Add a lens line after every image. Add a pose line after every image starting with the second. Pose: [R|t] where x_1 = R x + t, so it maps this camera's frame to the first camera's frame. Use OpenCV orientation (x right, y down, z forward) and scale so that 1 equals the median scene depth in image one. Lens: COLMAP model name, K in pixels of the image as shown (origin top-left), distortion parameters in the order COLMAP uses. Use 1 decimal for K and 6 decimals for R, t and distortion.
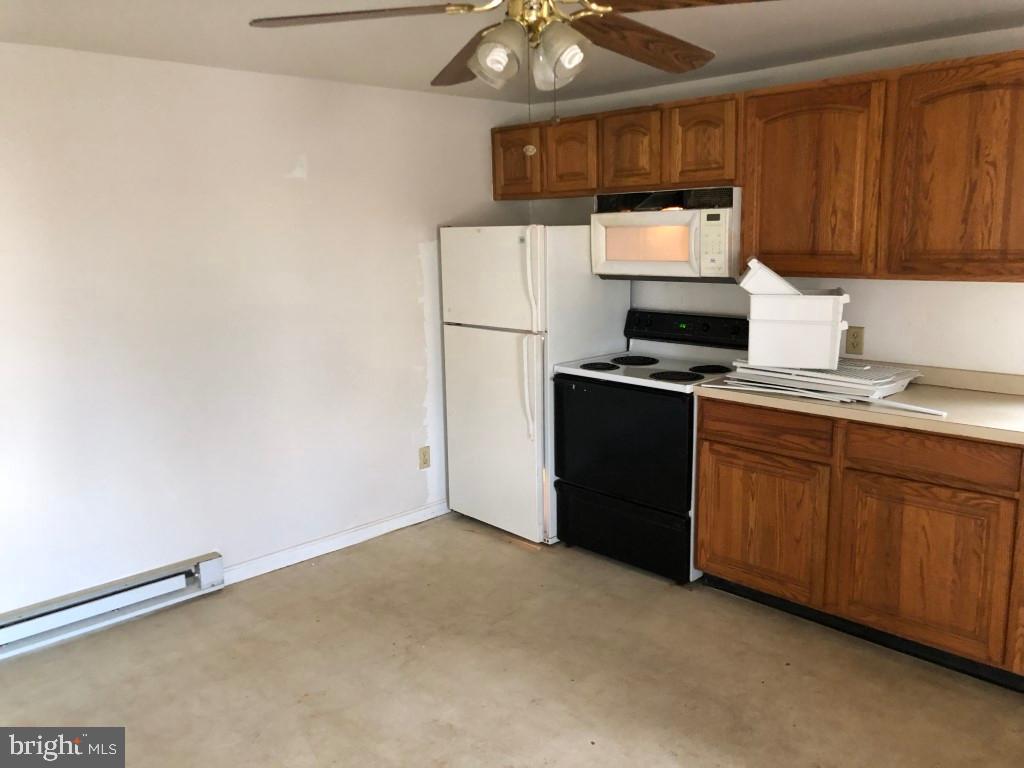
lens RADIAL K [[822.8, 0, 508.9], [0, 822.8, 379.3], [0, 0, 1]] dist [0.072773, -0.086699]
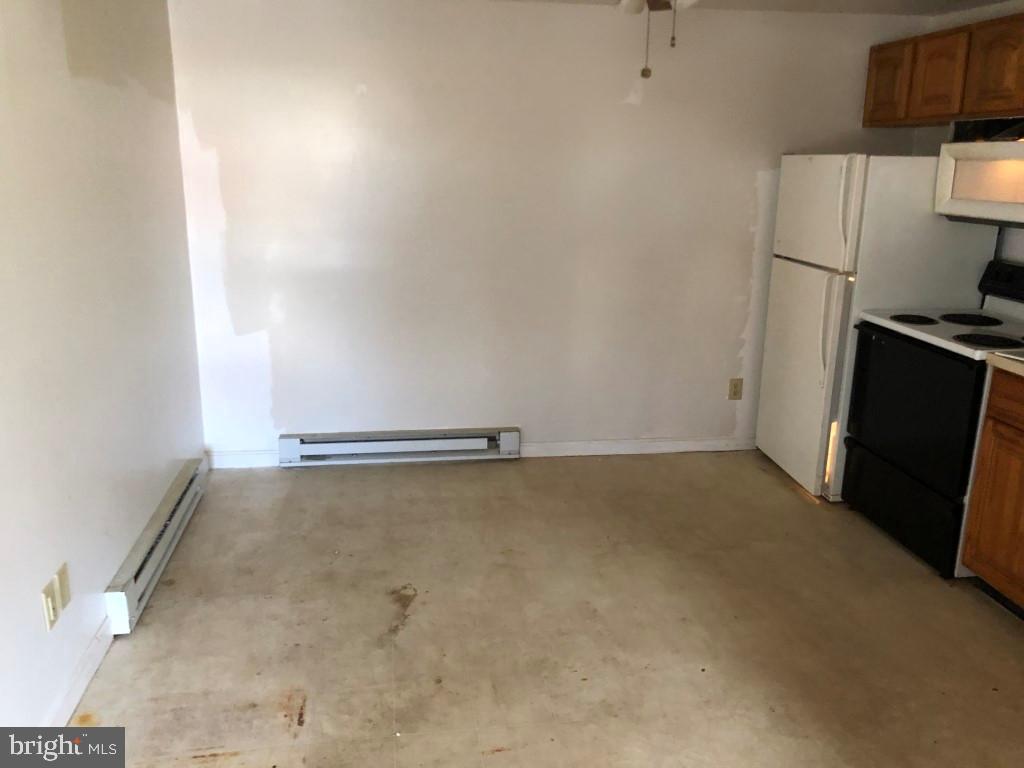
lens RADIAL K [[821.7, 0, 534.9], [0, 821.7, 374.2], [0, 0, 1]] dist [0.078156, -0.085669]
pose [[0.826263, 0.176898, -0.534787, 0.261221], [-0.137960, 0.984045, 0.112351, -0.001940], [0.546129, -0.019053, 0.837485, 0.030300]]
